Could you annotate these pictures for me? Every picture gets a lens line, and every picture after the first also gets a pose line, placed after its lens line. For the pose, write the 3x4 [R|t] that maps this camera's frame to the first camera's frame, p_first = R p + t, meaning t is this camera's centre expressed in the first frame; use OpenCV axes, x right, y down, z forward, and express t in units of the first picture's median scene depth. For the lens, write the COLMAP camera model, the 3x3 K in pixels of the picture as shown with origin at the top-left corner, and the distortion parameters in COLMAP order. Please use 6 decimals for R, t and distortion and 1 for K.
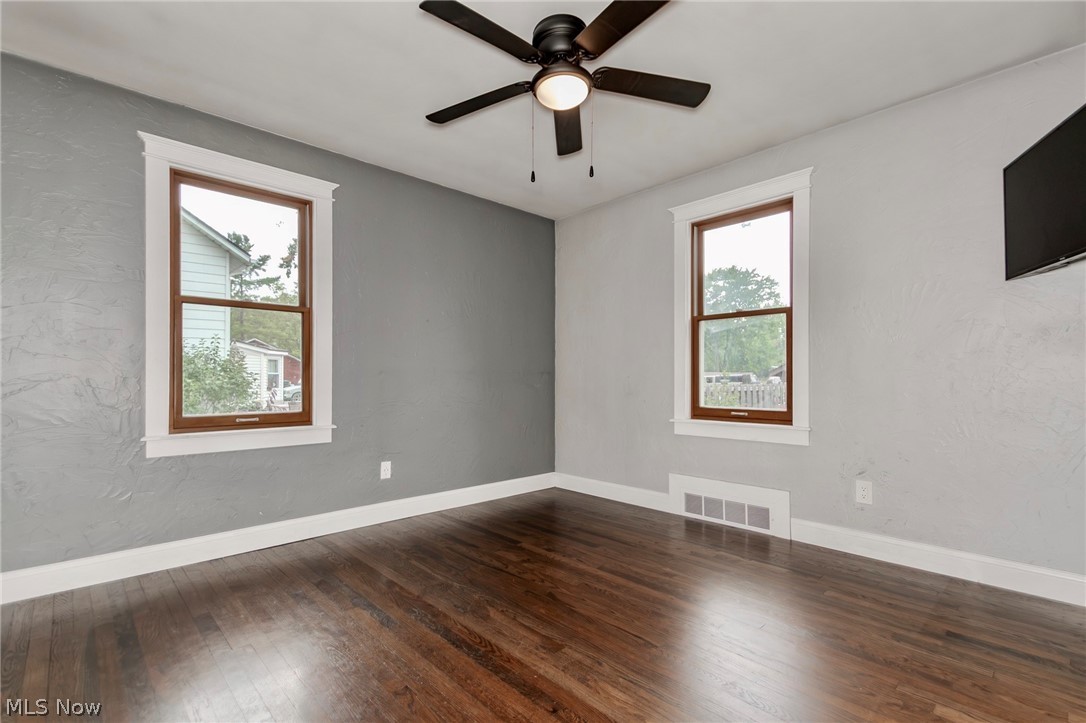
lens RADIAL K [[496.9, 0, 546.2], [0, 496.9, 378.2], [0, 0, 1]] dist [-0.000752, -0.000223]
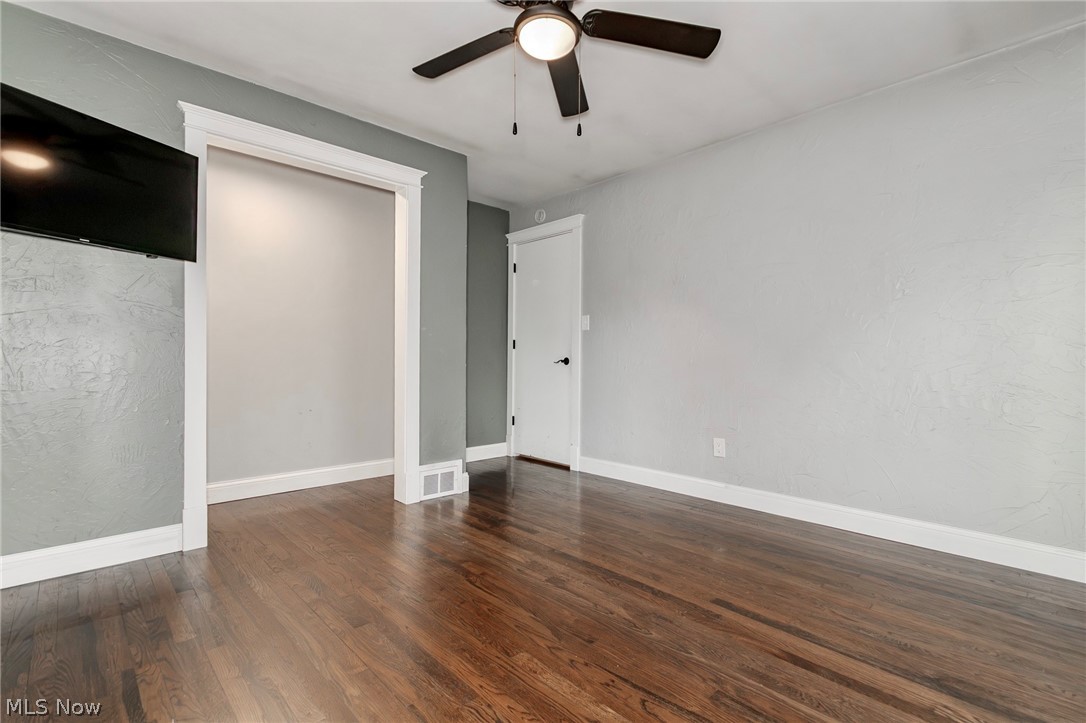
lens RADIAL K [[508.1, 0, 545.1], [0, 508.1, 363.7], [0, 0, 1]] dist [0.004940, 0.000479]
pose [[-0.999990, -0.004470, 0.000027, 0.024379], [-0.004470, 0.999954, 0.008516, 0.008567], [-0.000065, 0.008516, -0.999964, 1.366126]]
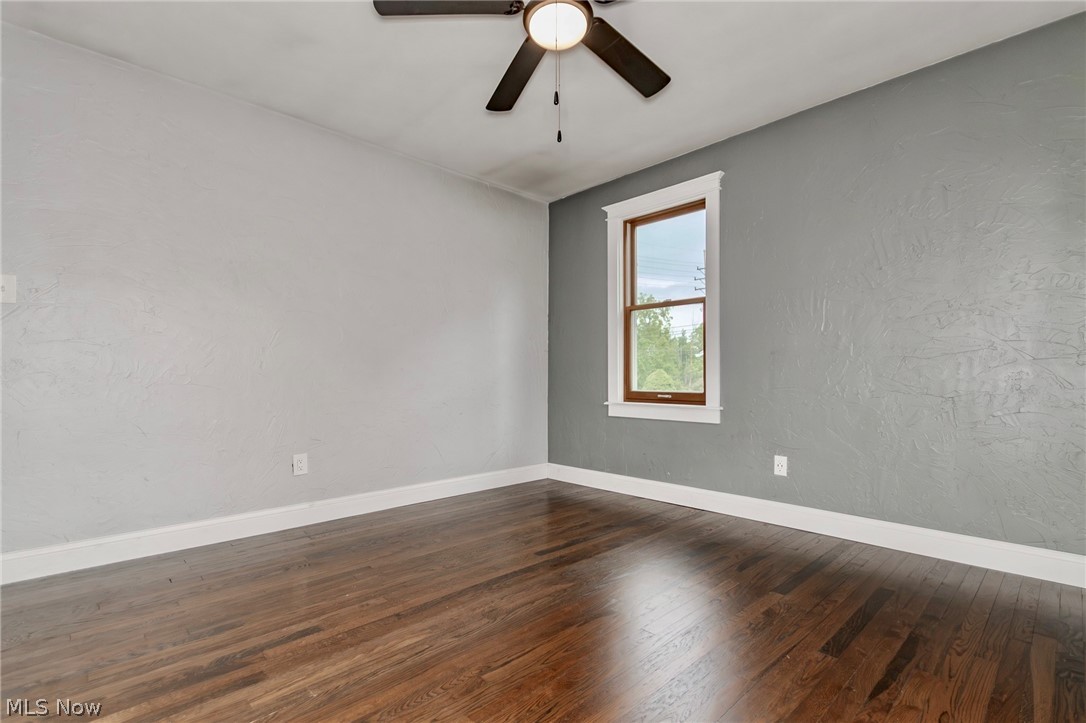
lens RADIAL K [[502.0, 0, 540.6], [0, 502.0, 368.8], [0, 0, 1]] dist [0.003044, 0.000145]
pose [[0.003106, -0.013234, -0.999908, 0.653860], [0.003478, 0.999907, -0.013223, 0.030288], [0.999989, -0.003437, 0.003152, 0.679495]]
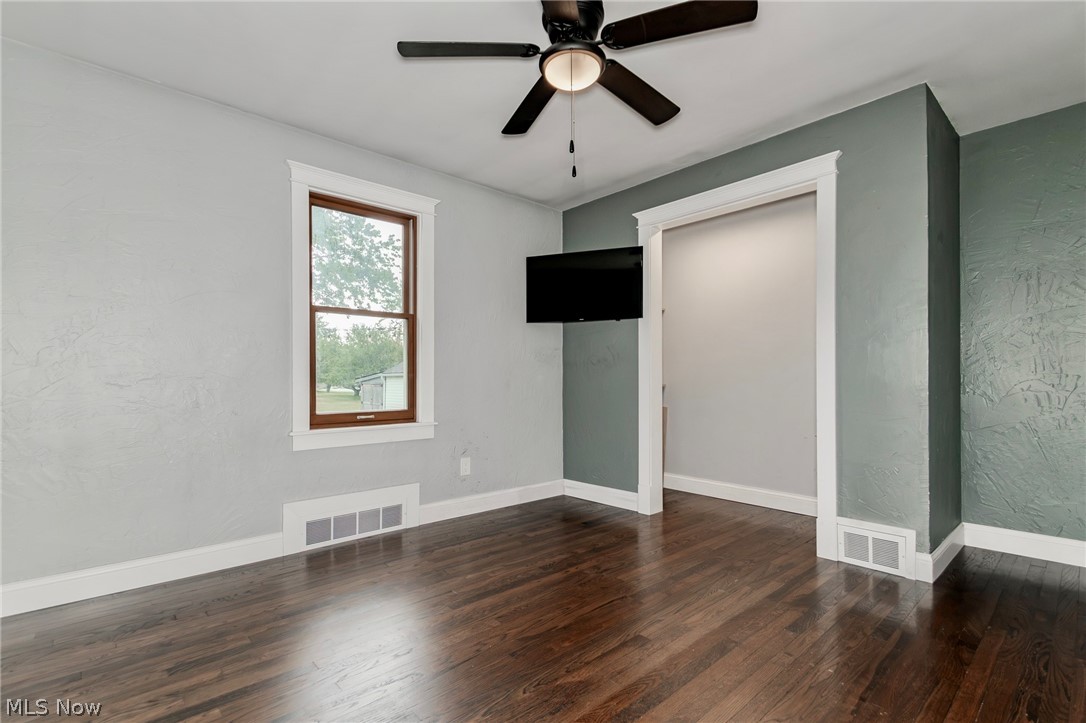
lens RADIAL K [[504.7, 0, 531.3], [0, 504.7, 375.1], [0, 0, 1]] dist [0.024350, -0.000141]
pose [[0.029936, 0.007854, 0.999521, -0.649903], [0.002235, 0.999966, -0.007924, -0.000574], [-0.999549, 0.002472, 0.029917, 0.738837]]
